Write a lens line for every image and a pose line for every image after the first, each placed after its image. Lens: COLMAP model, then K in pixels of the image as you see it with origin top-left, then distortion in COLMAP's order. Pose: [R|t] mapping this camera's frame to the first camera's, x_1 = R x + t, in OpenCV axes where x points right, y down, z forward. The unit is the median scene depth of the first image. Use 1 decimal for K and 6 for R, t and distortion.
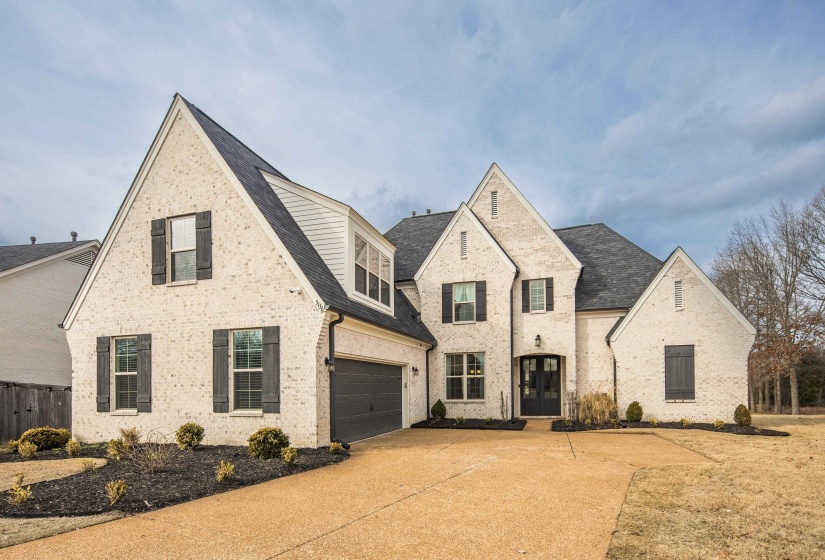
lens RADIAL K [[396.8, 0, 408.2], [0, 396.8, 269.8], [0, 0, 1]] dist [0.000751, -0.000570]
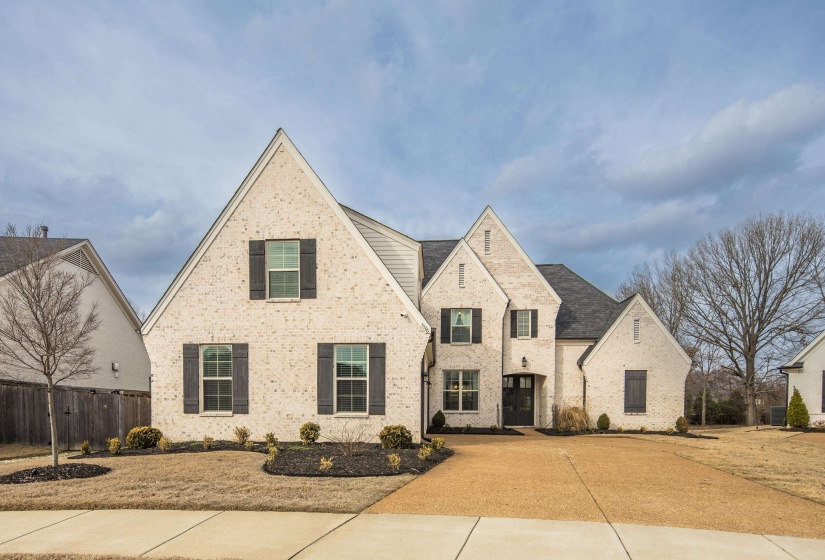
lens RADIAL K [[387.4, 0, 412.3], [0, 387.4, 290.0], [0, 0, 1]] dist [0.002209, 0.000084]
pose [[0.981768, 0.071336, 0.176187, -0.278651], [-0.072198, 0.997389, -0.001519, -0.013566], [-0.175835, -0.011229, 0.984356, -0.101825]]
